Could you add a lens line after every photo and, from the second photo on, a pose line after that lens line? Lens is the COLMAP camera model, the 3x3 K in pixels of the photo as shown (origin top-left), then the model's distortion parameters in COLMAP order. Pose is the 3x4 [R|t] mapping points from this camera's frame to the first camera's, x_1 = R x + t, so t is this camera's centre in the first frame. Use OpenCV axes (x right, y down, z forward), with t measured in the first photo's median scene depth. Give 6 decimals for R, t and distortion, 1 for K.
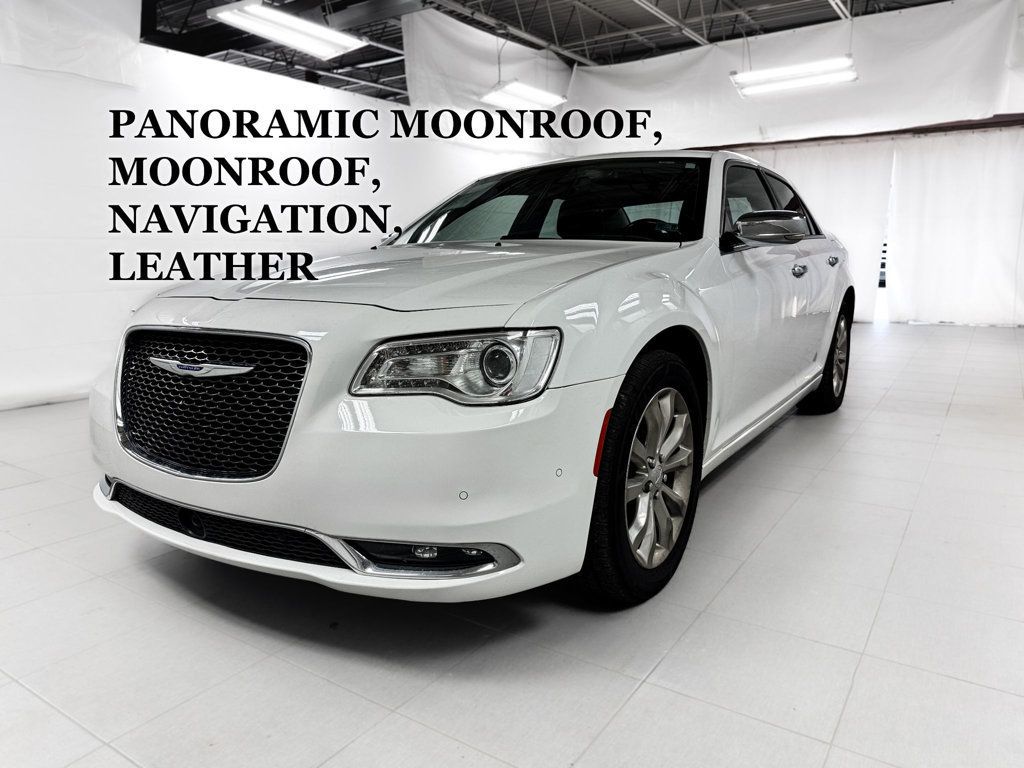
lens RADIAL K [[728.4, 0, 510.2], [0, 728.4, 381.9], [0, 0, 1]] dist [0.017056, -0.023522]
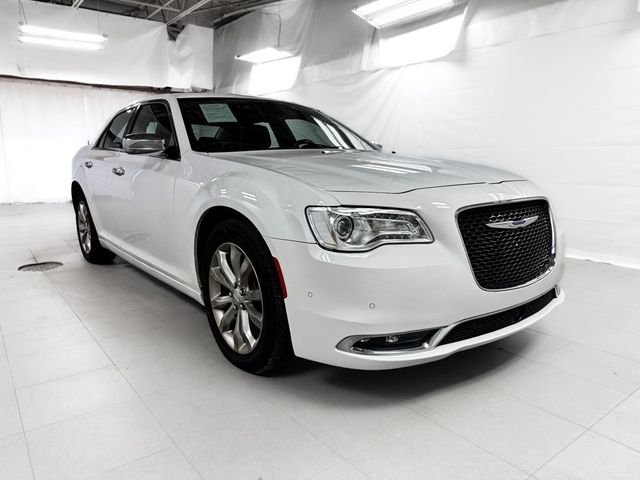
lens RADIAL K [[455.2, 0, 315.7], [0, 455.2, 240.4], [0, 0, 1]] dist [0.017056, -0.023522]
pose [[0.335510, -0.153841, 0.929390, -0.364217], [0.152712, 0.982408, 0.107488, -0.038020], [-0.929576, 0.105865, 0.353101, 0.245339]]
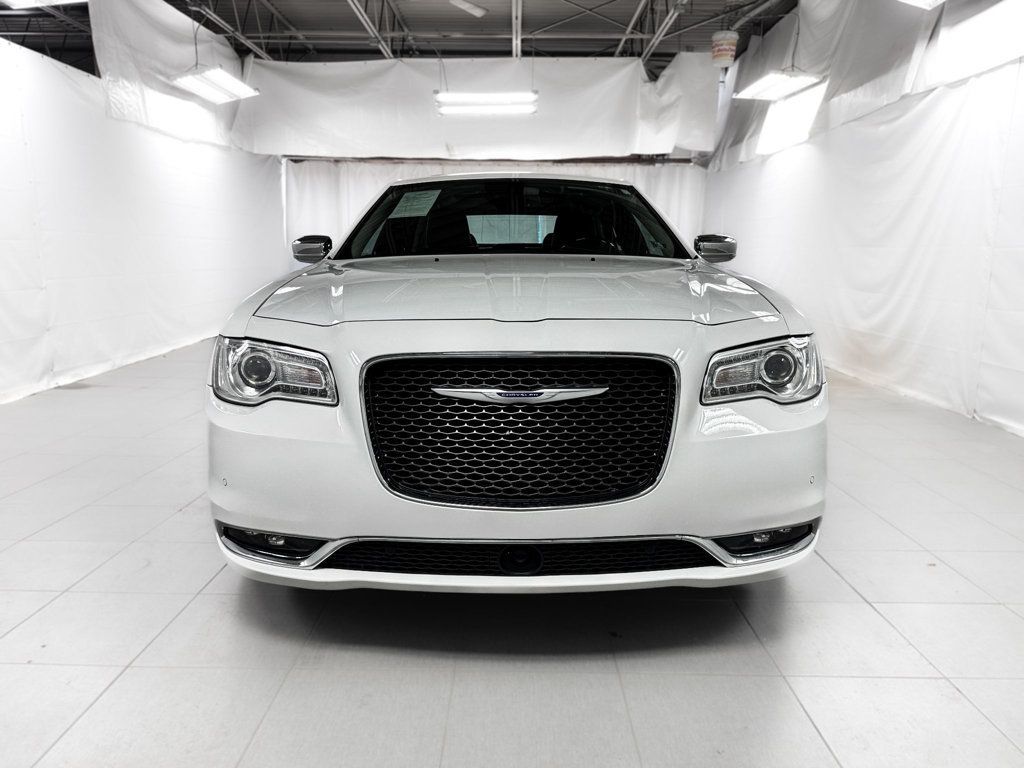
lens RADIAL K [[728.4, 0, 511.2], [0, 728.4, 385.2], [0, 0, 1]] dist [0.017056, -0.023522]
pose [[0.838731, -0.078914, 0.538797, -0.217087], [0.078253, 0.996641, 0.024155, -0.012562], [-0.538893, 0.021903, 0.842089, 0.051747]]
